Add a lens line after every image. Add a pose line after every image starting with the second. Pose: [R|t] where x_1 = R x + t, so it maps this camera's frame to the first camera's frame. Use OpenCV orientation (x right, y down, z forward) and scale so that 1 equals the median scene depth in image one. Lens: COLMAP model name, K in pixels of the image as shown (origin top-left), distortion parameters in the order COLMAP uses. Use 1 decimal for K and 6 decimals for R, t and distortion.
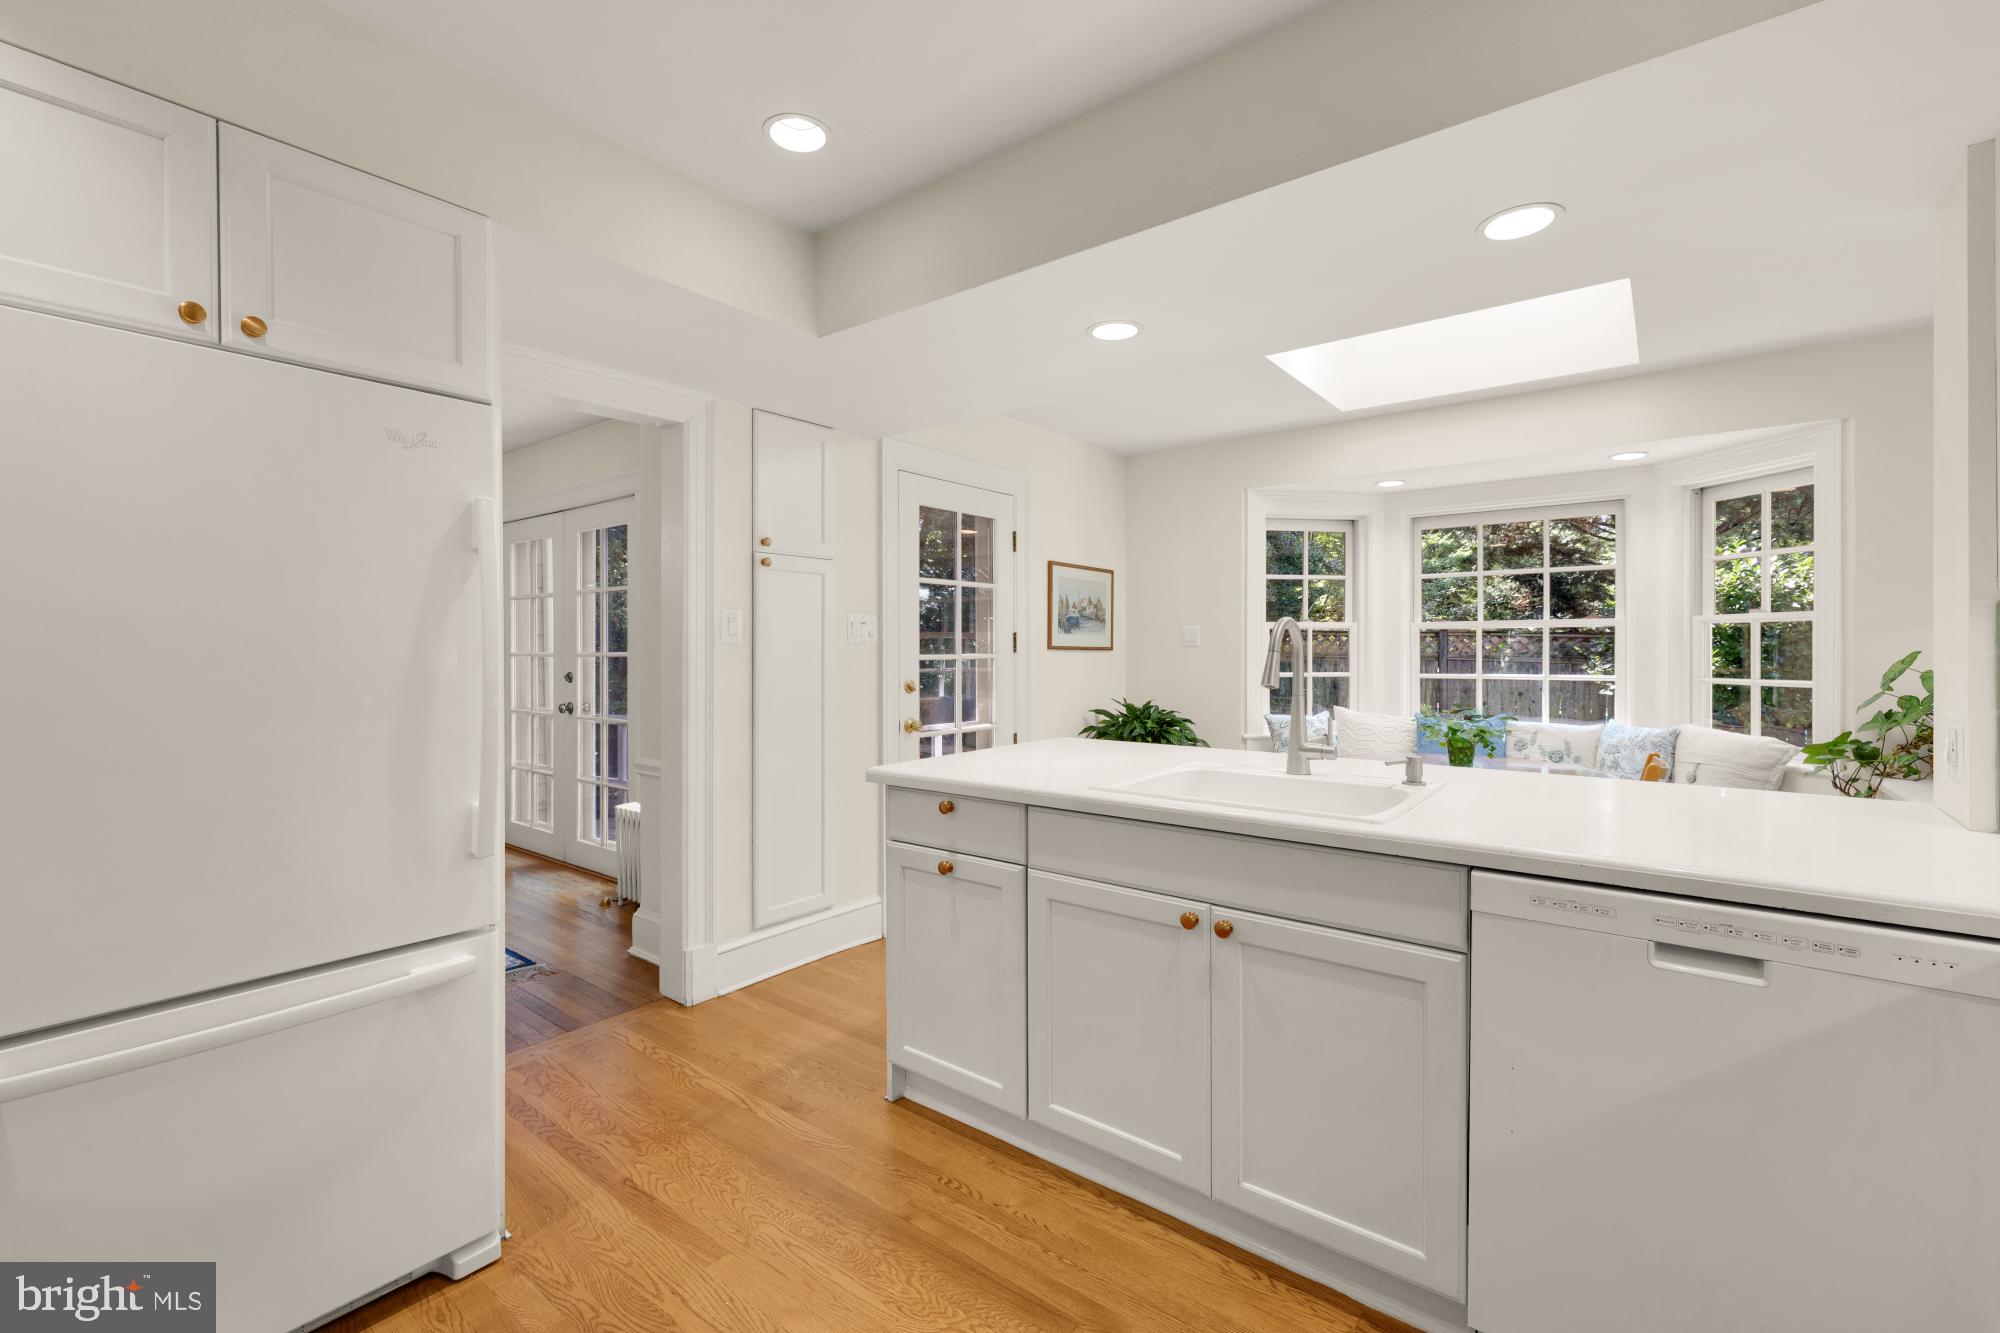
lens RADIAL K [[844.6, 0, 996.0], [0, 844.6, 653.0], [0, 0, 1]] dist [0.002163, -0.000107]
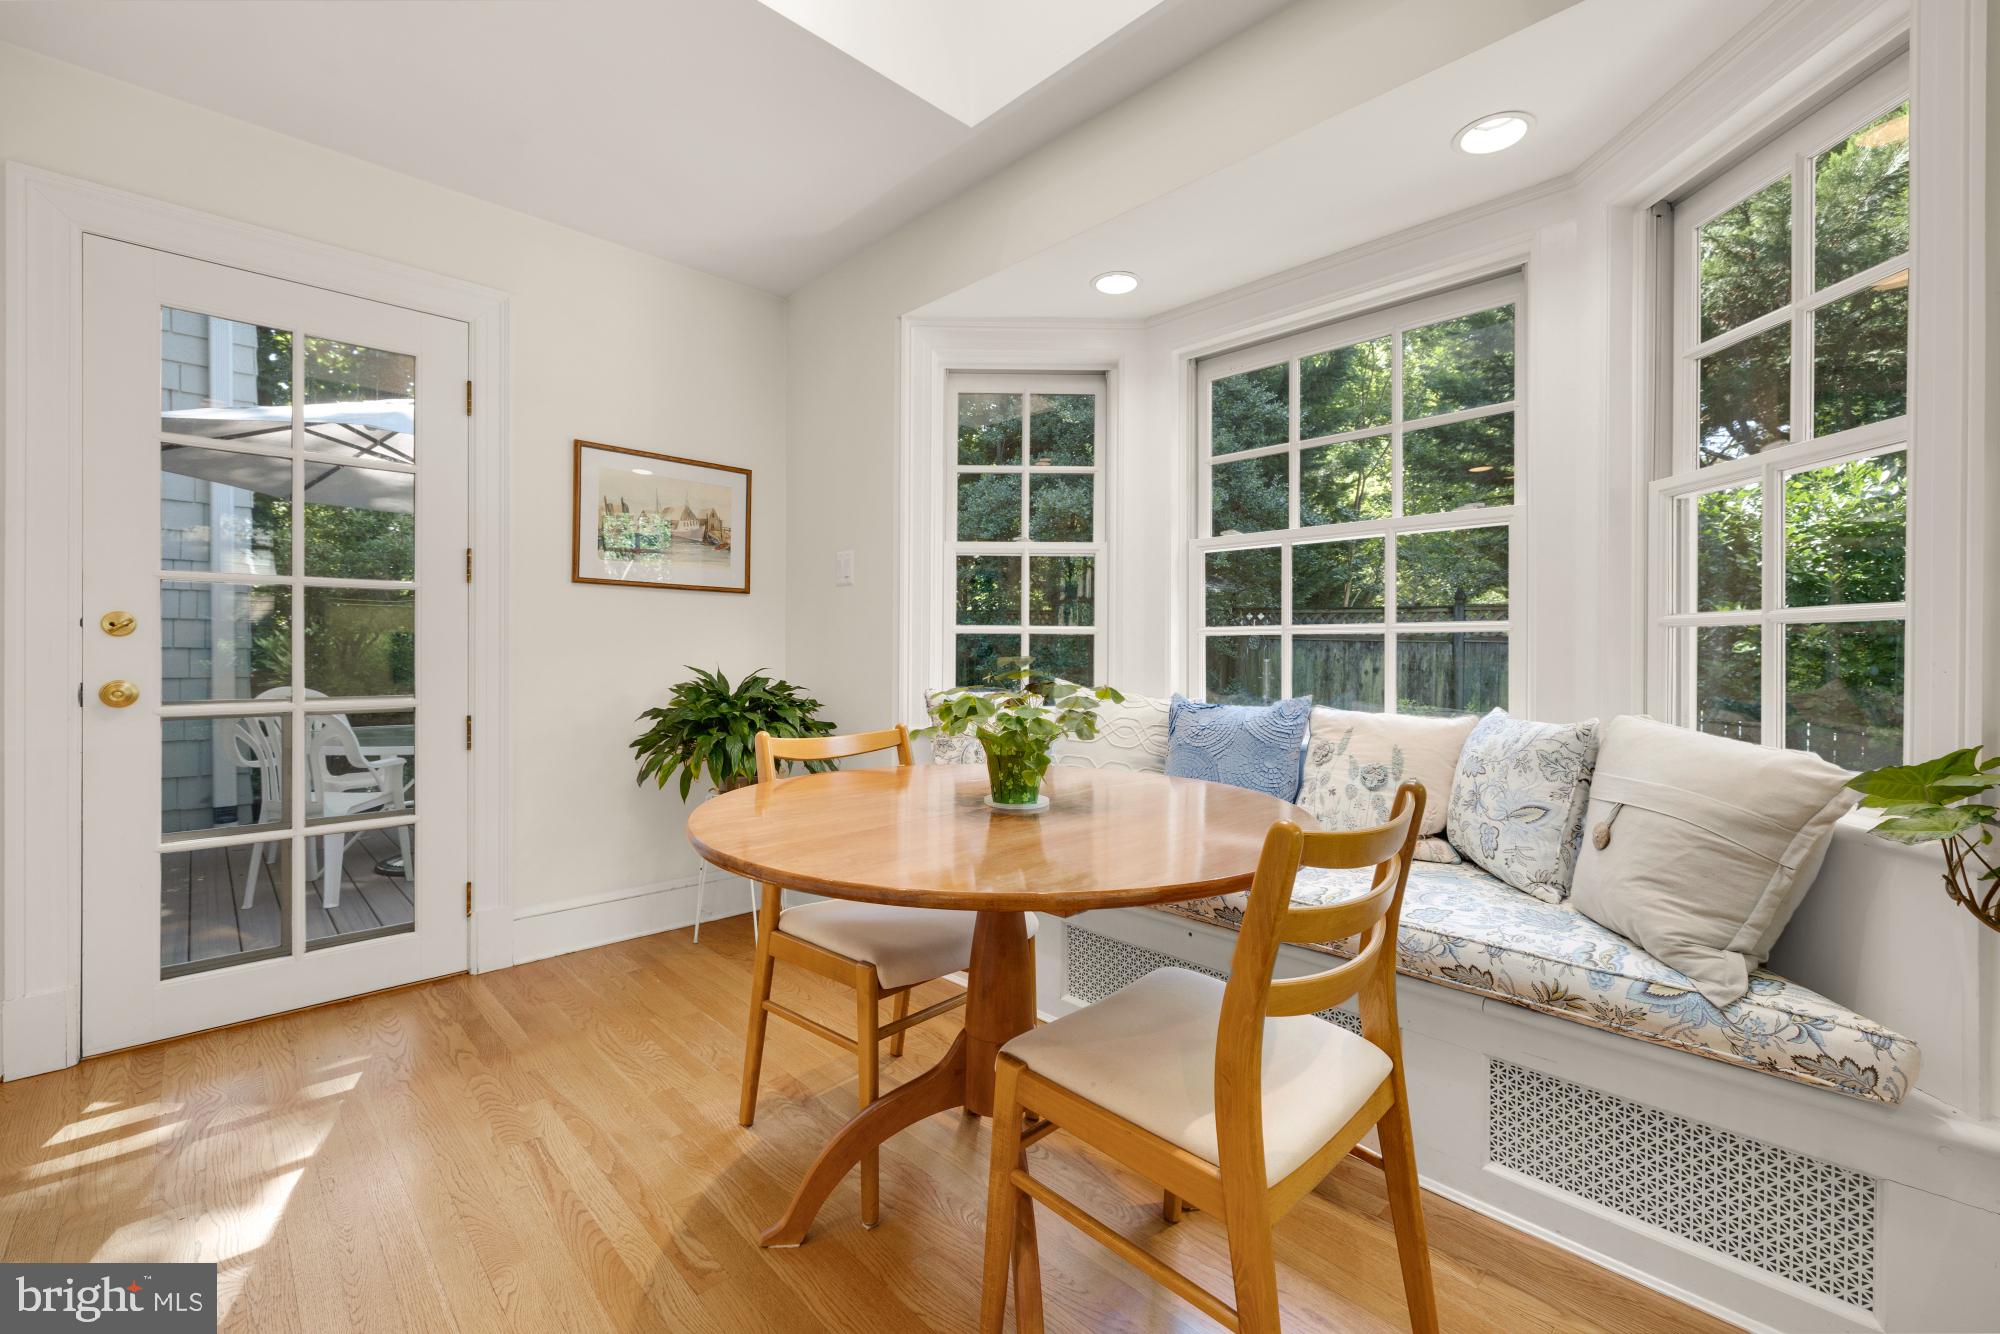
lens RADIAL K [[844.6, 0, 991.9], [0, 844.6, 651.2], [0, 0, 1]] dist [0.002163, -0.000107]
pose [[0.993682, 0.006853, -0.112019, 0.431975], [-0.006216, 0.999962, 0.006035, 0.039167], [0.112056, -0.005301, 0.993688, 0.415161]]
